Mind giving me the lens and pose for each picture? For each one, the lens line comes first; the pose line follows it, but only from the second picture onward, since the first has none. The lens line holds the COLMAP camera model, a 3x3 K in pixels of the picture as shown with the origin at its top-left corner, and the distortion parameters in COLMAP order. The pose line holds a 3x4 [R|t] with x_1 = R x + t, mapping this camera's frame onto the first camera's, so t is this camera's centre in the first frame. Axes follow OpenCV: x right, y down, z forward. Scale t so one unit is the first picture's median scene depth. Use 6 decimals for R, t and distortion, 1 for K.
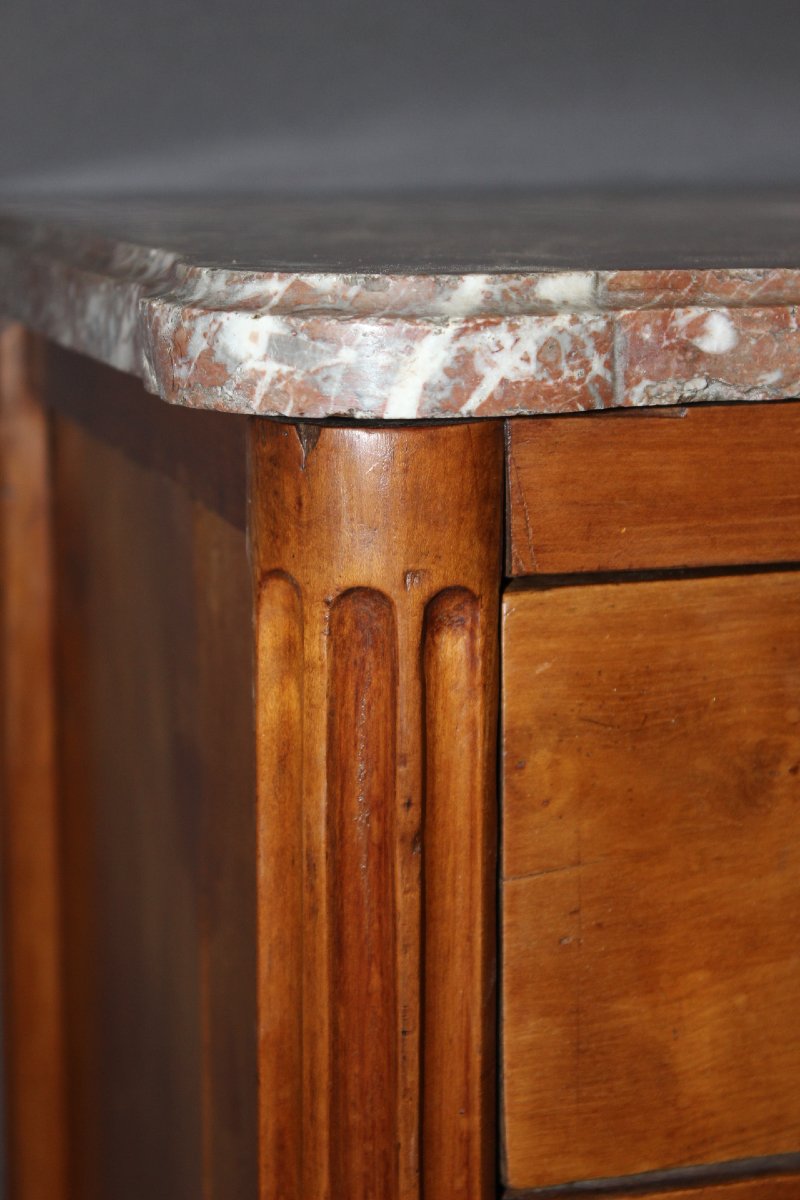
lens RADIAL K [[2582.3, 0, 400.0], [0, 2582.3, 600.0], [0, 0, 1]] dist [0.028954, 0.081980]
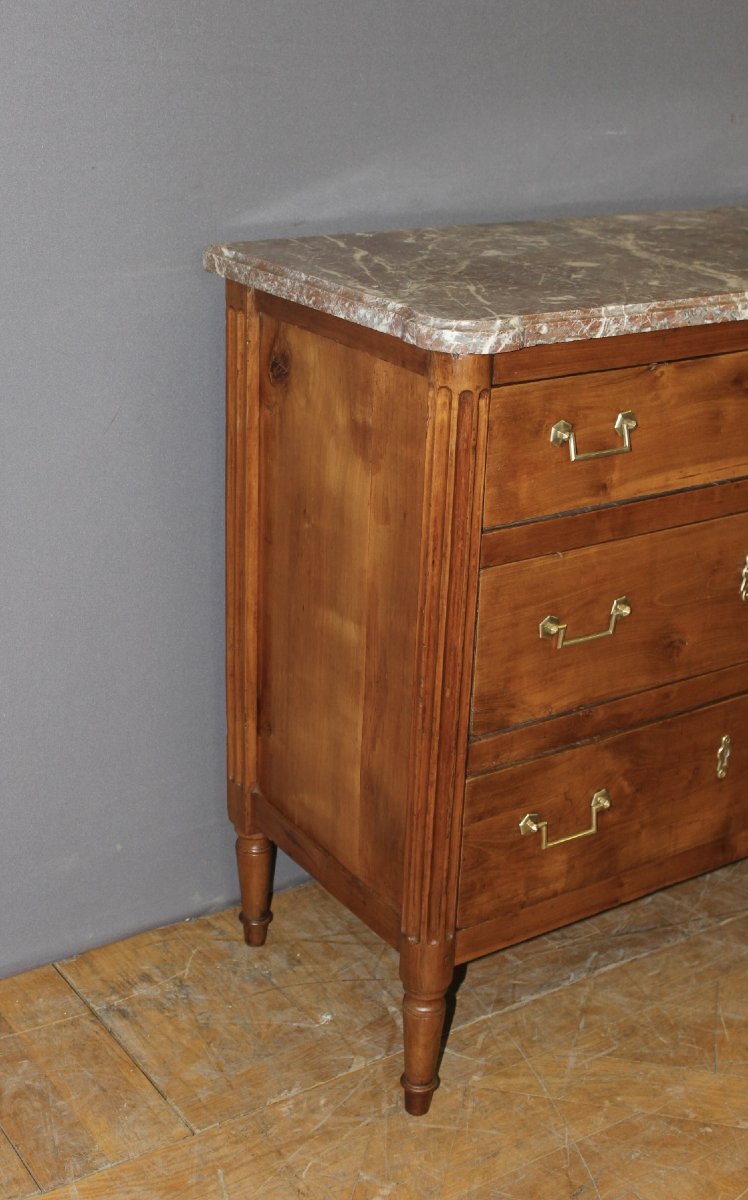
lens RADIAL K [[1554.2, 0, 374.9], [0, 1554.2, 693.8], [0, 0, 1]] dist [-0.024598, -0.022796]
pose [[0.961108, -0.093890, 0.259724, -0.892131], [0.023665, 0.964976, 0.261267, -0.198955], [-0.275158, -0.244959, 0.929668, -1.523209]]
